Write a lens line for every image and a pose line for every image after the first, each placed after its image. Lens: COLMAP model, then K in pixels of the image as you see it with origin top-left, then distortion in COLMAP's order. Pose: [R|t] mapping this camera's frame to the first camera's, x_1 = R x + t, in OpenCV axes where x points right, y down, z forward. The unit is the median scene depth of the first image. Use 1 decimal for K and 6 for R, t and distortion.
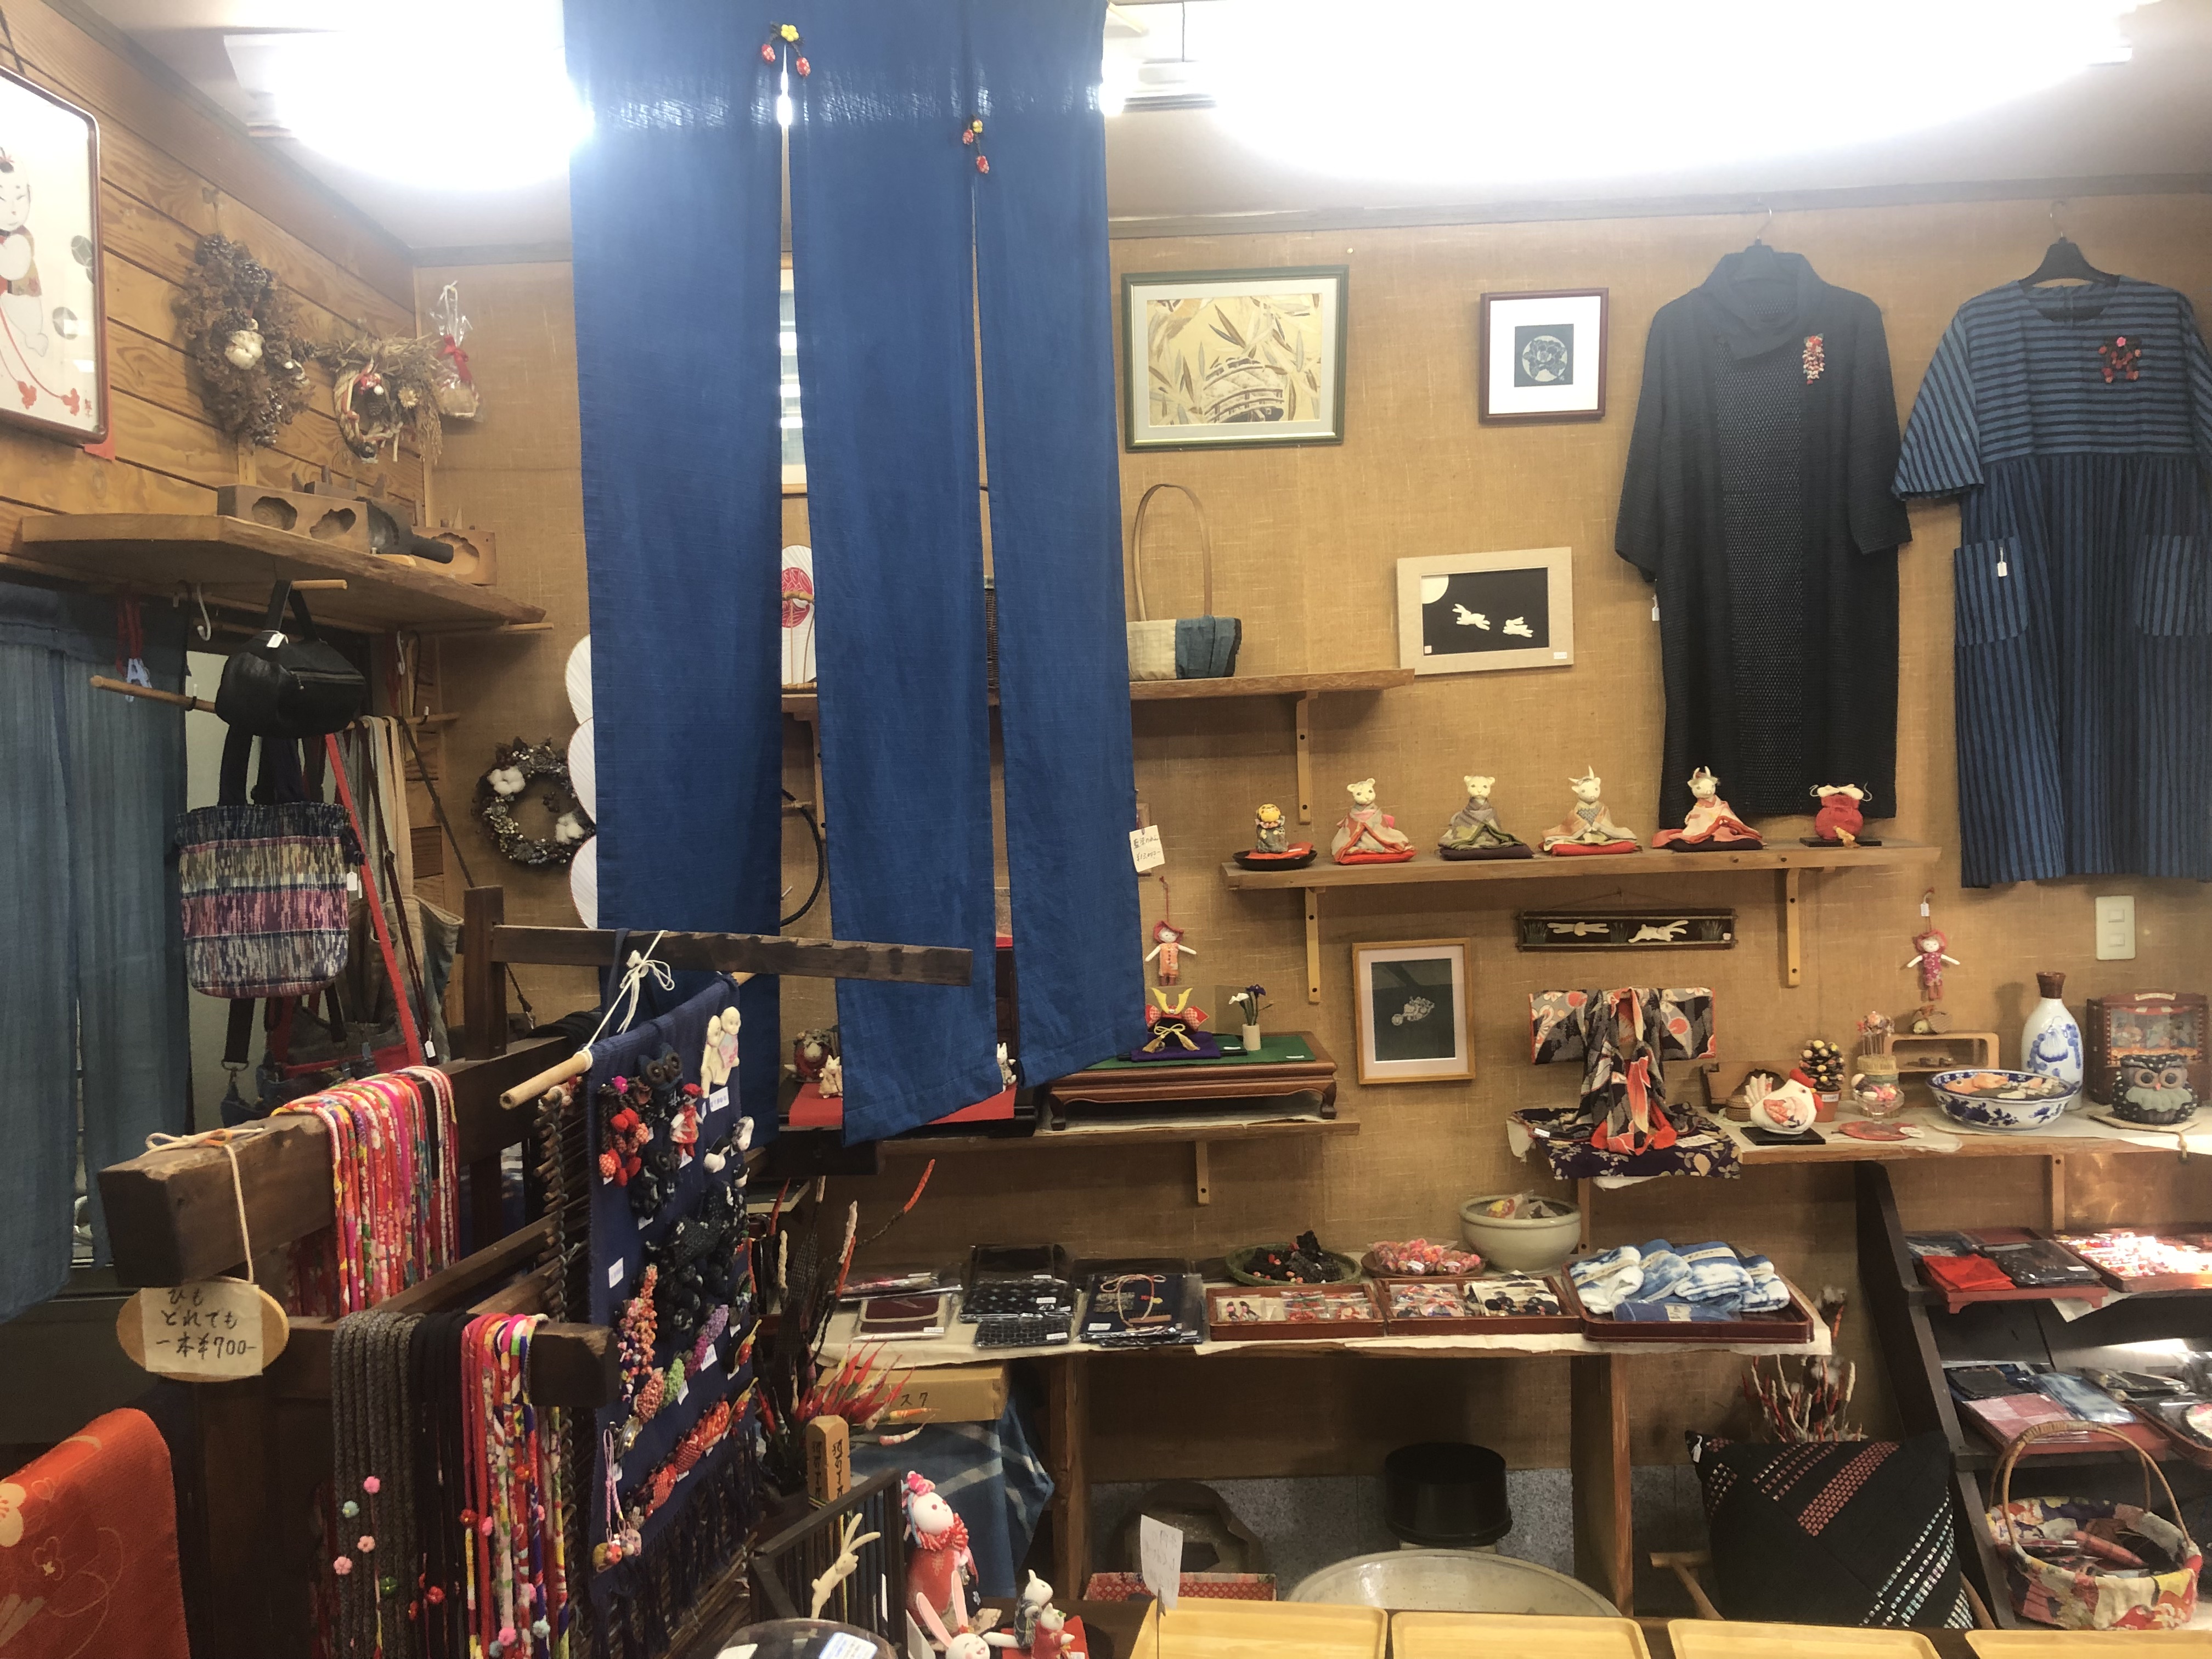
lens RADIAL K [[1832.5, 0, 1096.8], [0, 1832.5, 833.1], [0, 0, 1]] dist [0.029295, -0.027620]
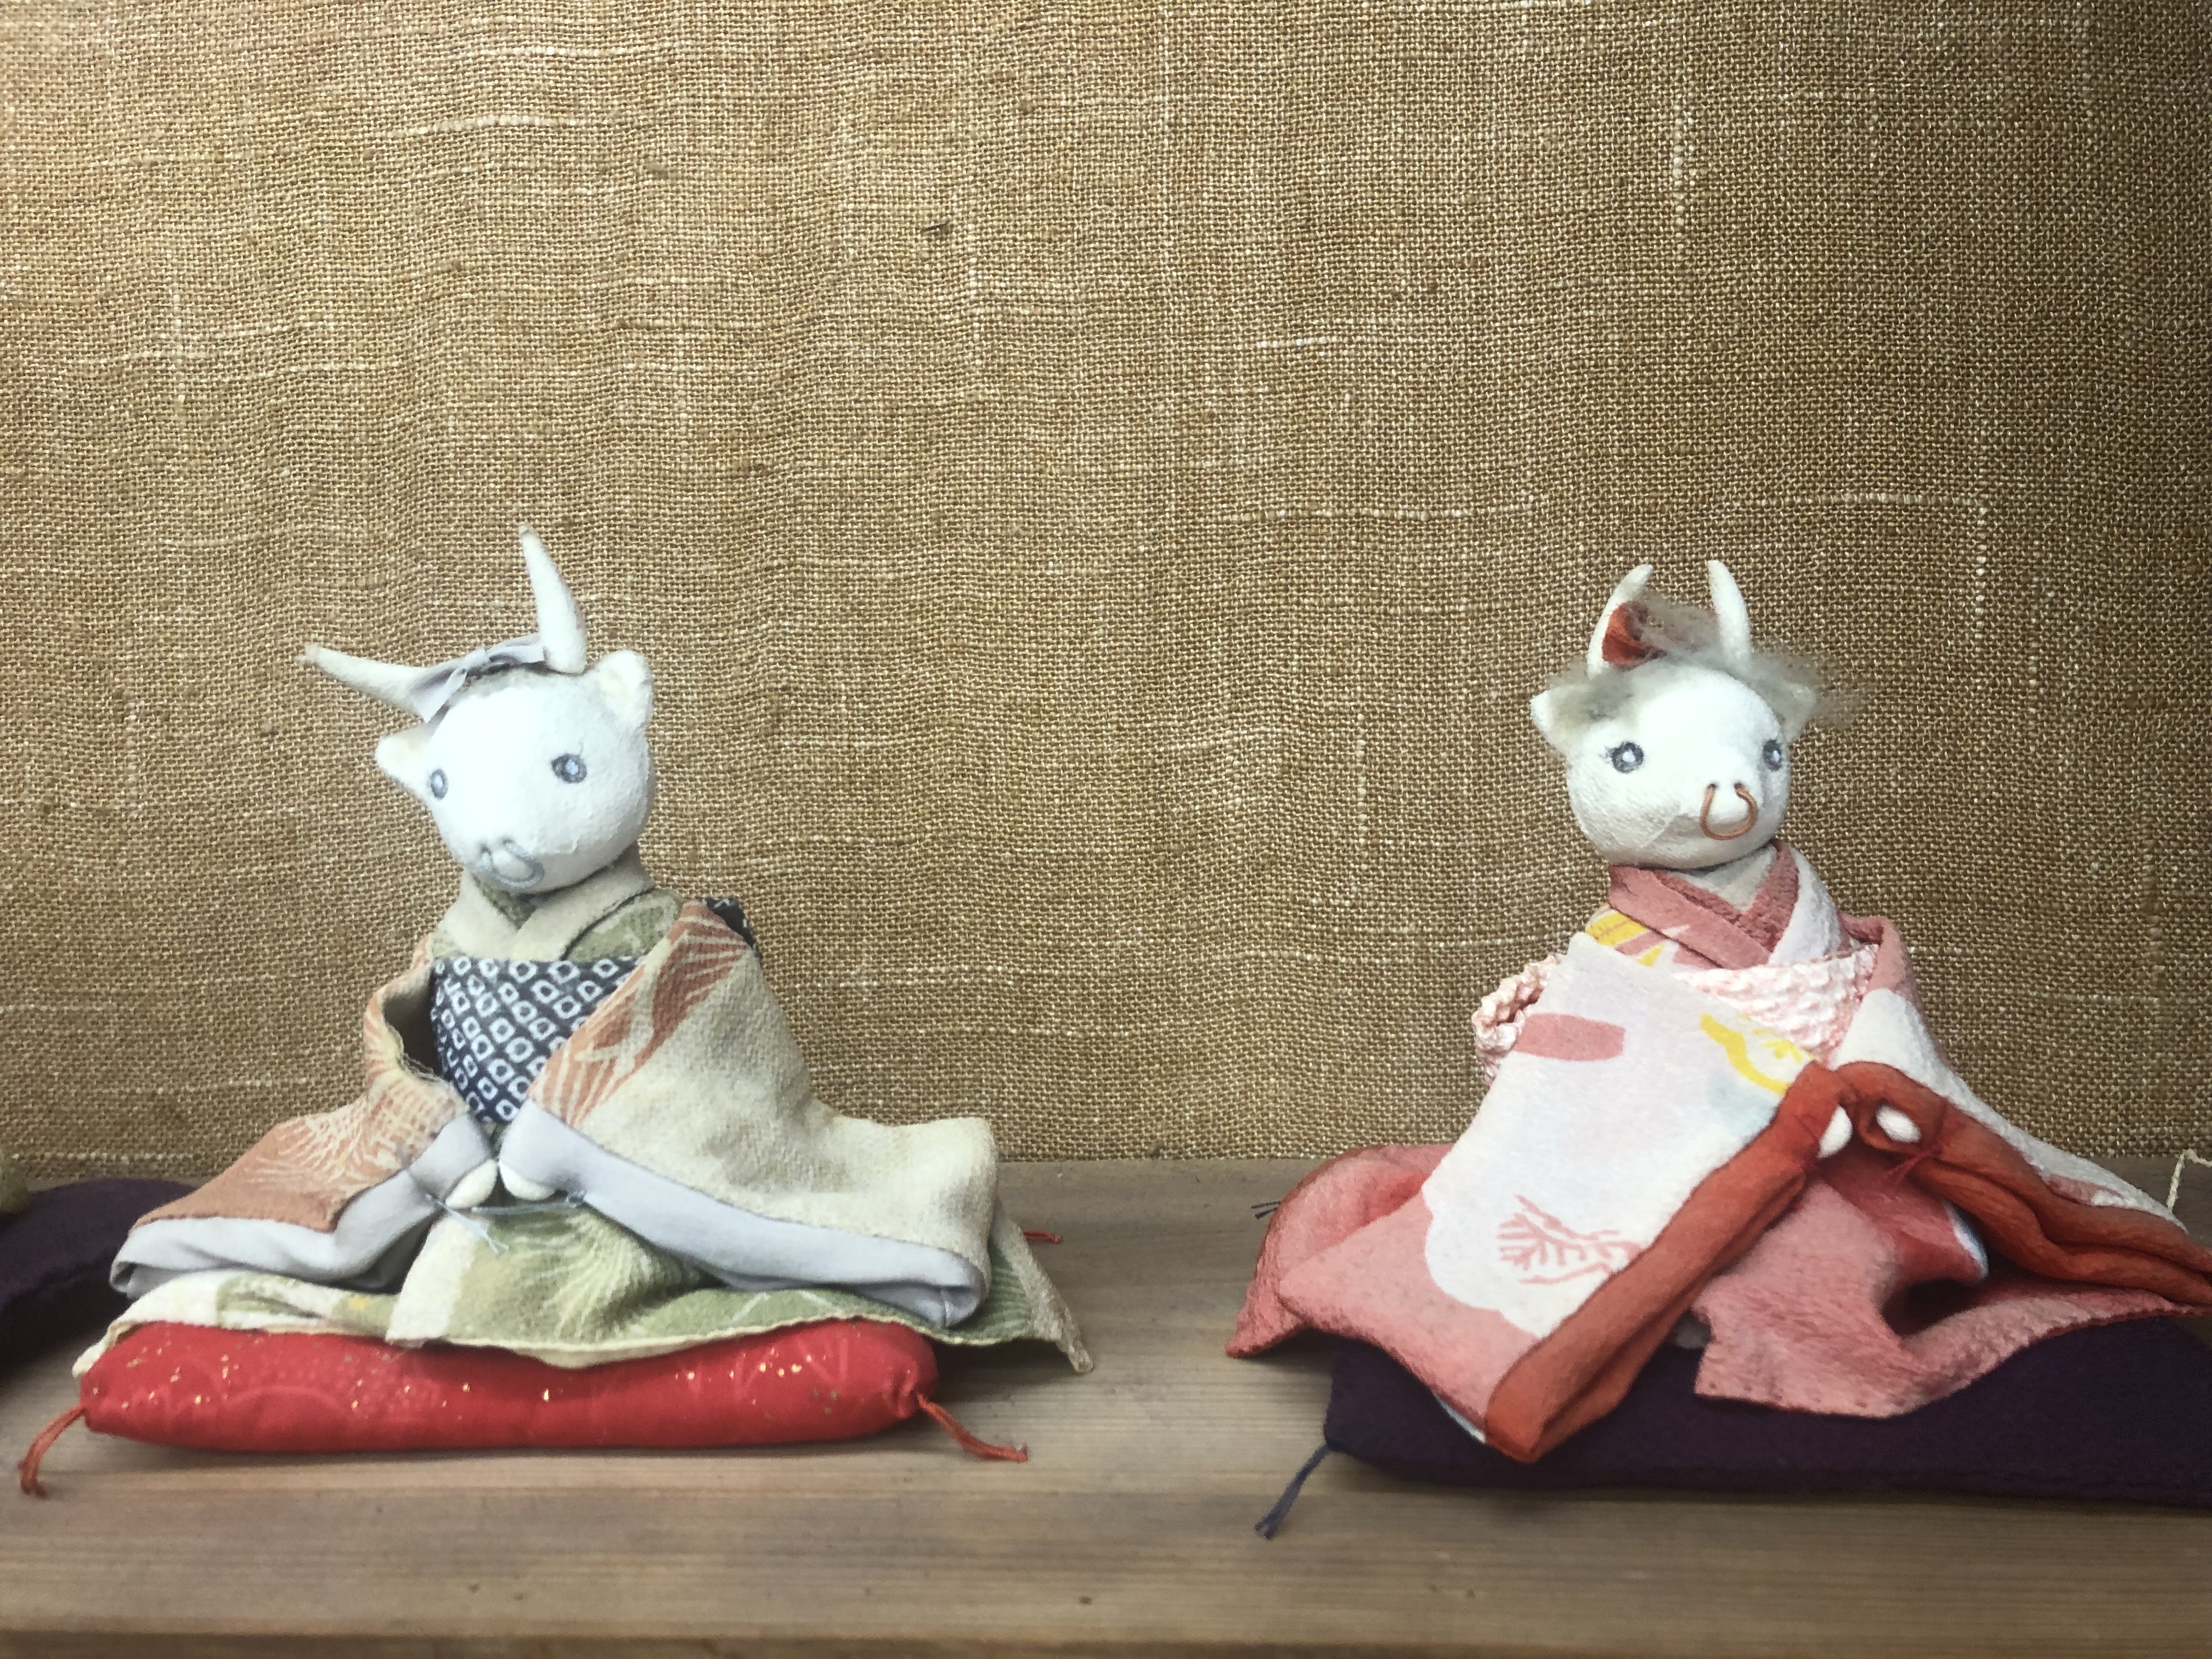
lens RADIAL K [[1832.5, 0, 1106.7], [0, 1832.5, 822.4], [0, 0, 1]] dist [0.029295, -0.027620]
pose [[0.999026, 0.014542, -0.041668, 0.291883], [-0.014251, 0.999872, 0.007290, -0.020879], [0.041768, -0.006689, 0.999105, 0.862191]]
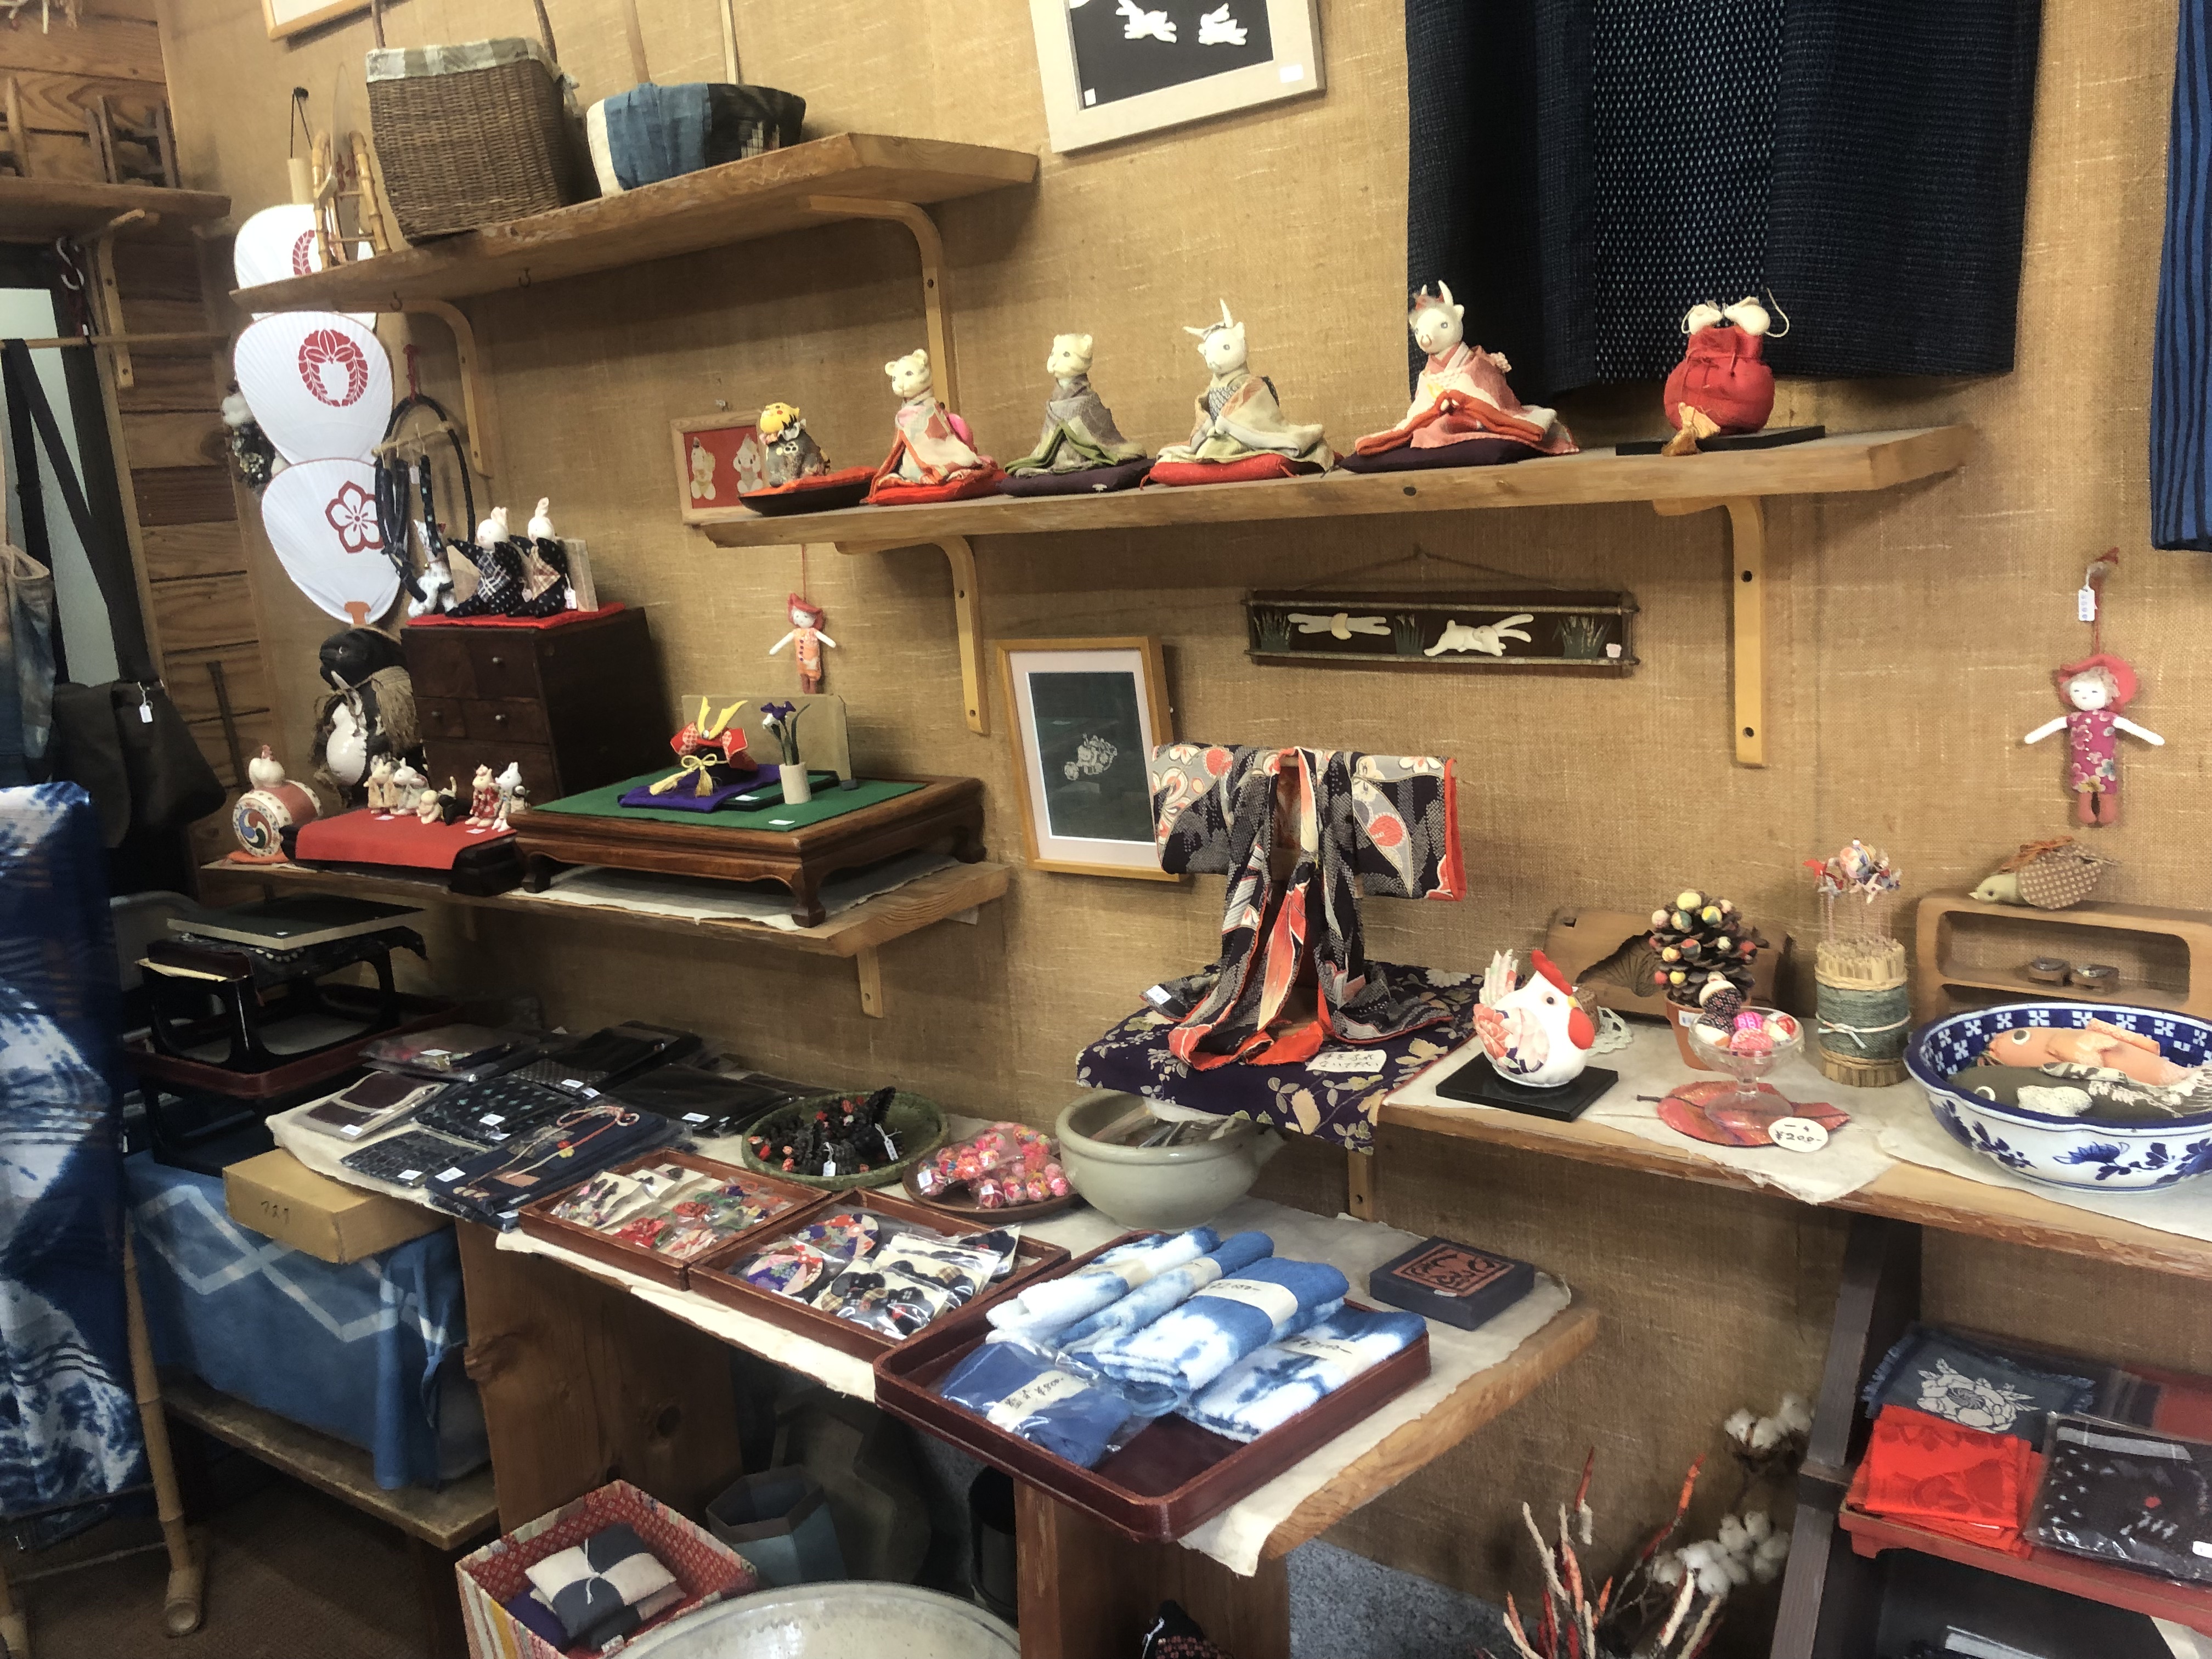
lens RADIAL K [[1832.5, 0, 1101.4], [0, 1832.5, 827.3], [0, 0, 1]] dist [0.029295, -0.027620]
pose [[0.787034, 0.099805, -0.608783, 0.535584], [0.018932, 0.982454, 0.185541, 0.010587], [0.616619, -0.157552, 0.771335, 0.550139]]
